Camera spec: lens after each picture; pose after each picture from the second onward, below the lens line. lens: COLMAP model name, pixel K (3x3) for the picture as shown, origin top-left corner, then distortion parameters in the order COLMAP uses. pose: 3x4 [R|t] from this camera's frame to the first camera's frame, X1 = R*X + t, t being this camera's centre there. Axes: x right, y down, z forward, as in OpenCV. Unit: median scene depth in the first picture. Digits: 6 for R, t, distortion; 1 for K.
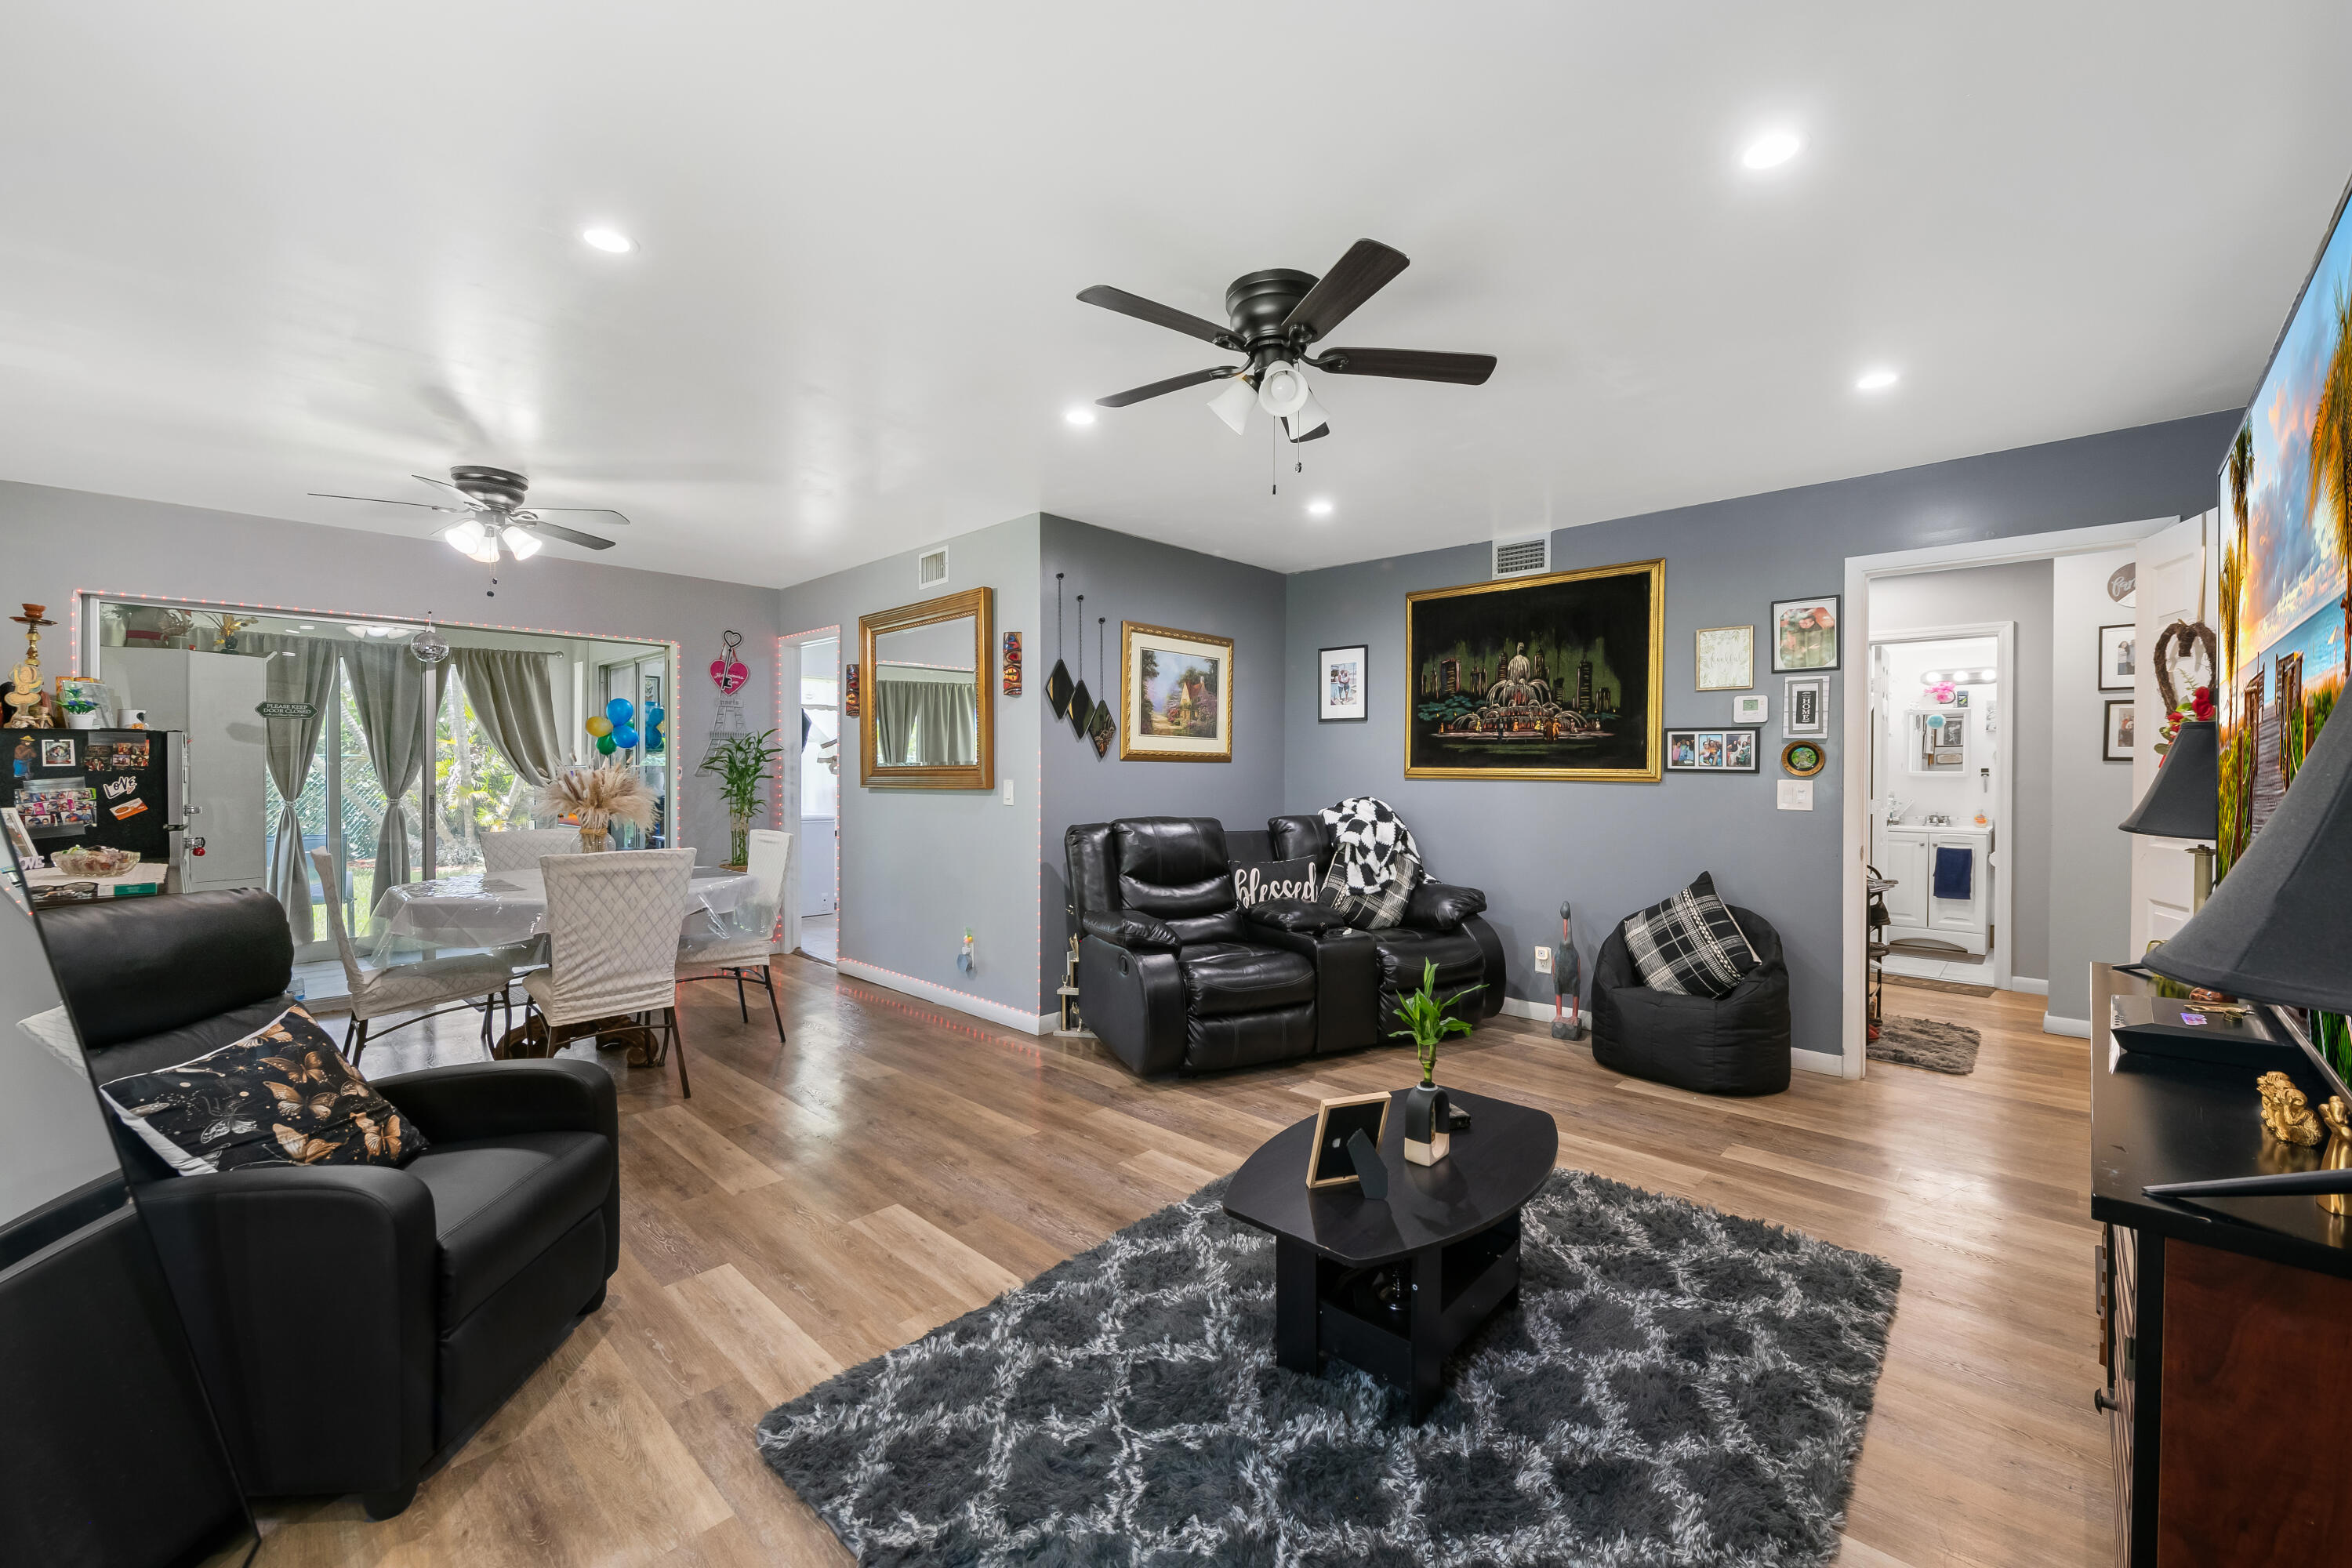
lens RADIAL K [[930.0, 0, 1190.8], [0, 930.0, 776.4], [0, 0, 1]] dist [-0.007726, -0.001292]
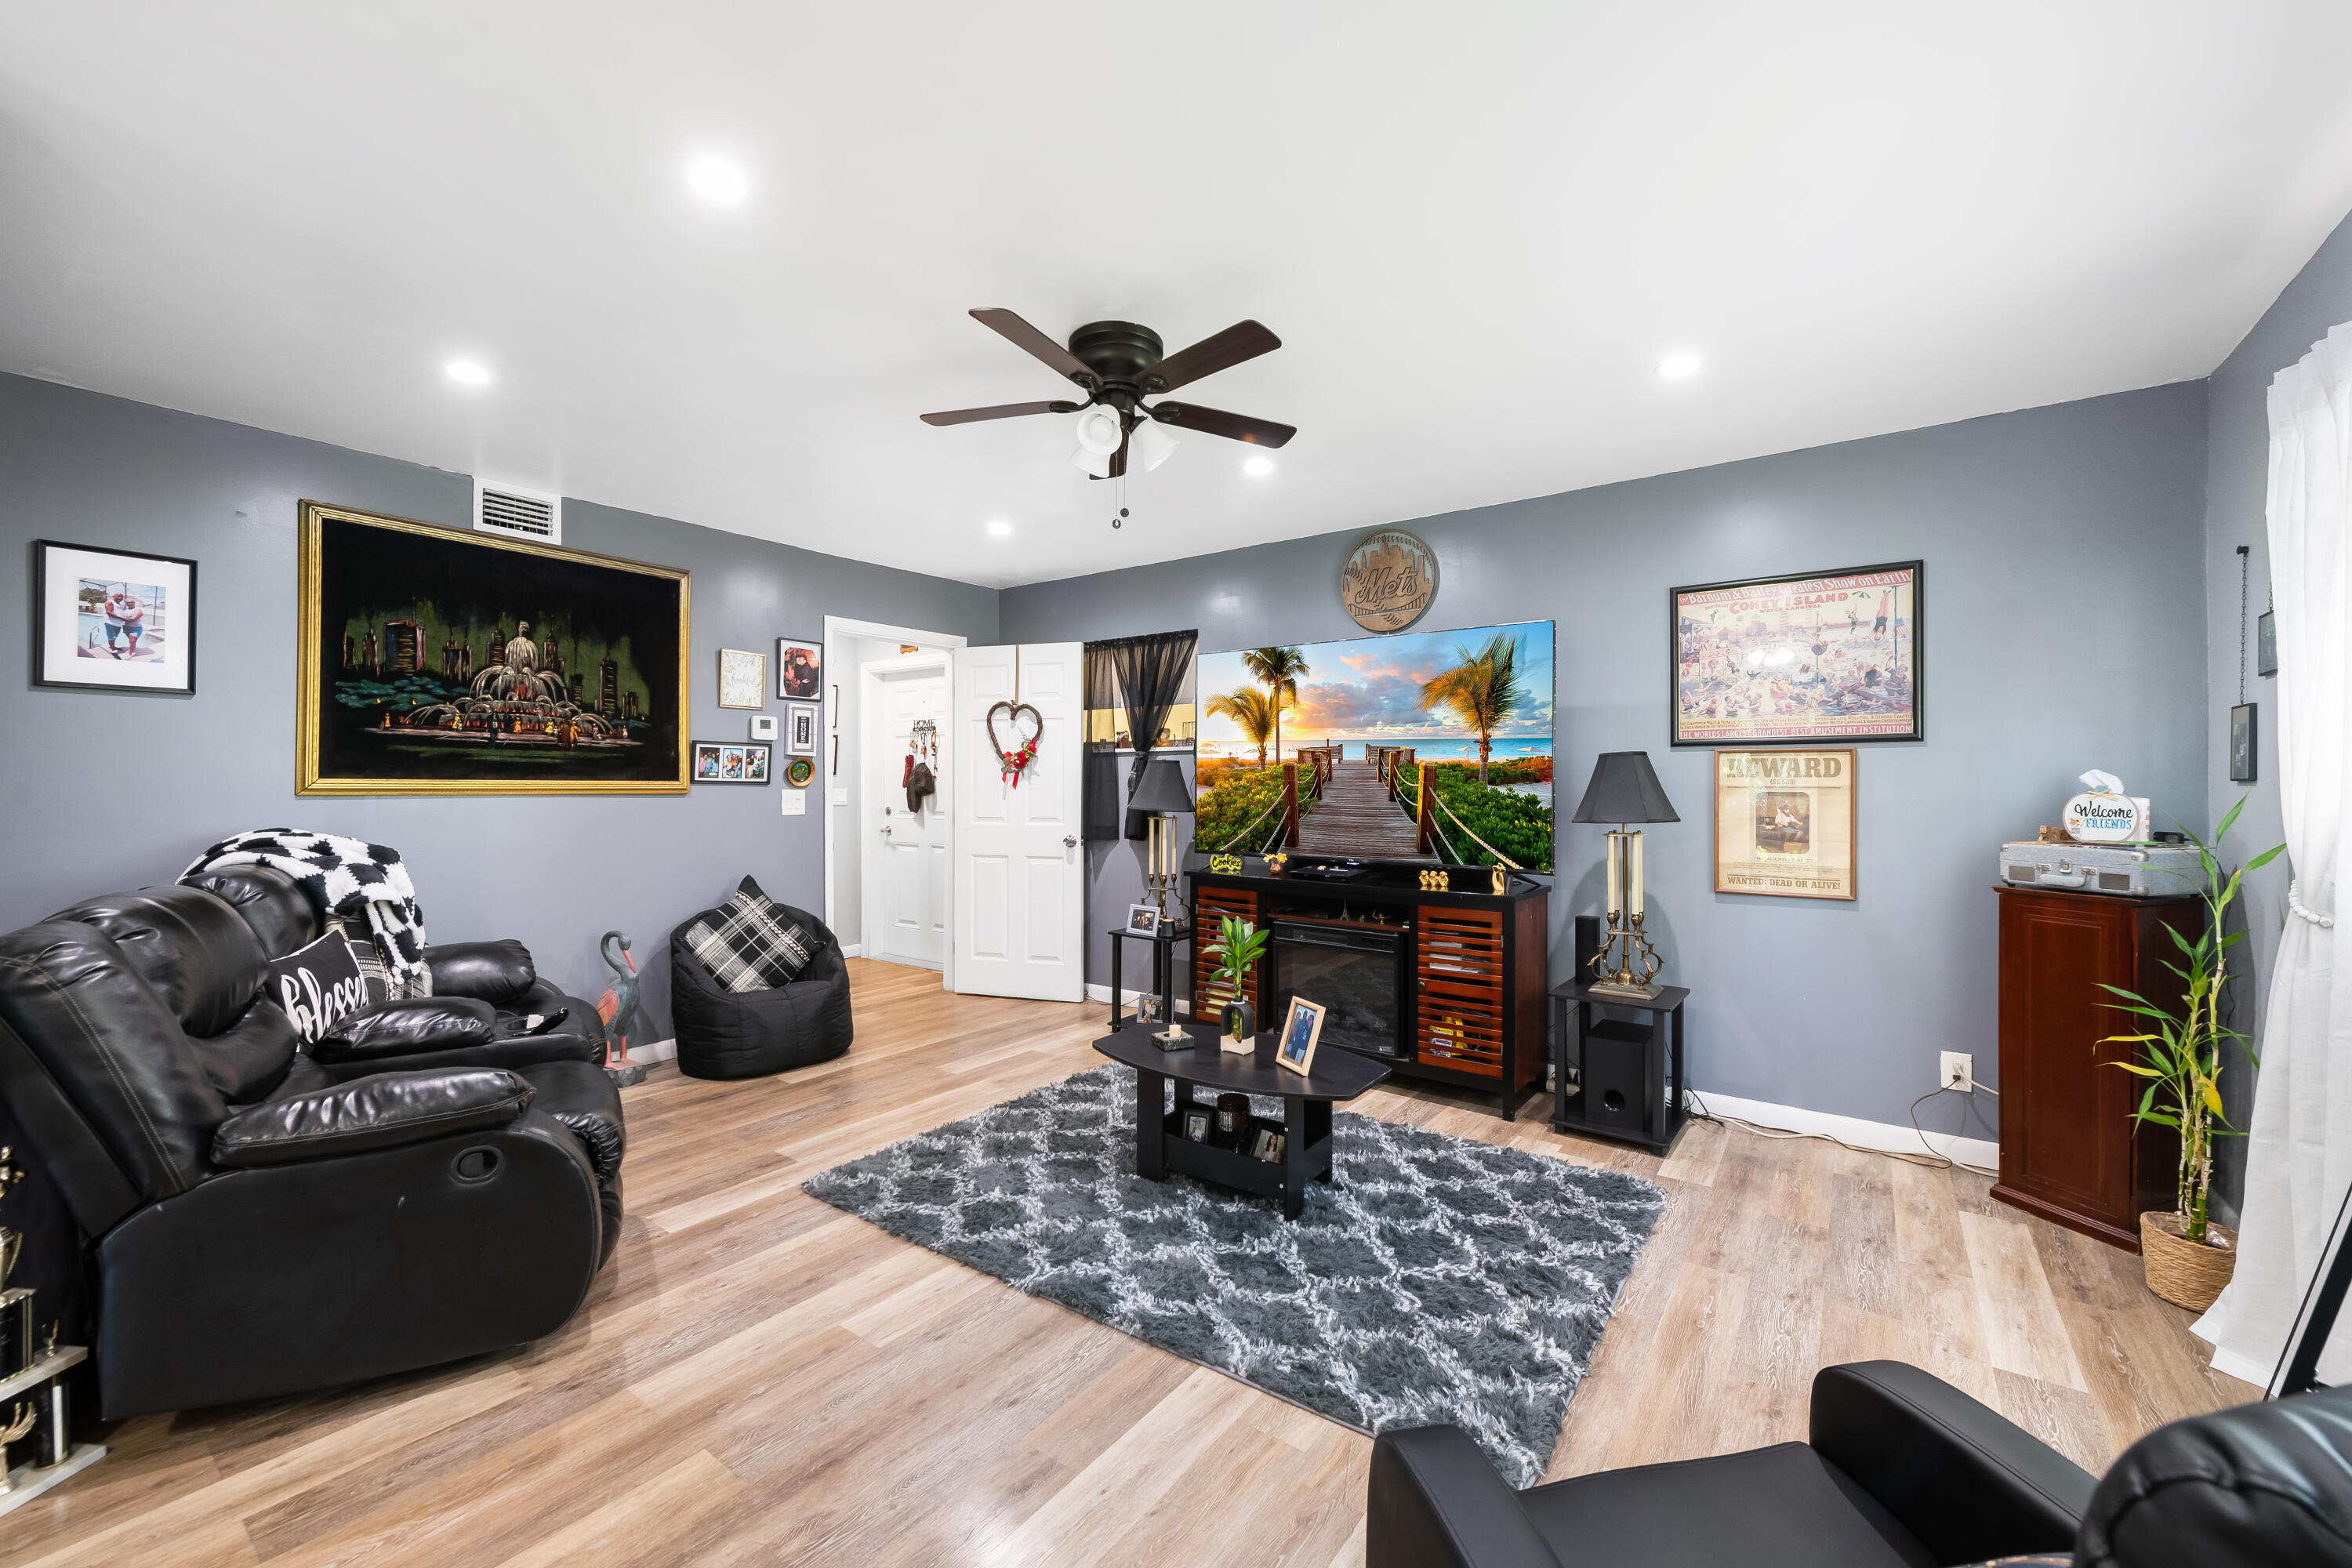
lens RADIAL K [[930.0, 0, 1187.2], [0, 930.0, 779.8], [0, 0, 1]] dist [-0.007726, -0.001292]
pose [[-0.123746, -0.003568, 0.992308, -0.559892], [0.003243, 0.999987, 0.004000, -0.011218], [-0.992309, 0.003713, -0.123732, 0.595662]]
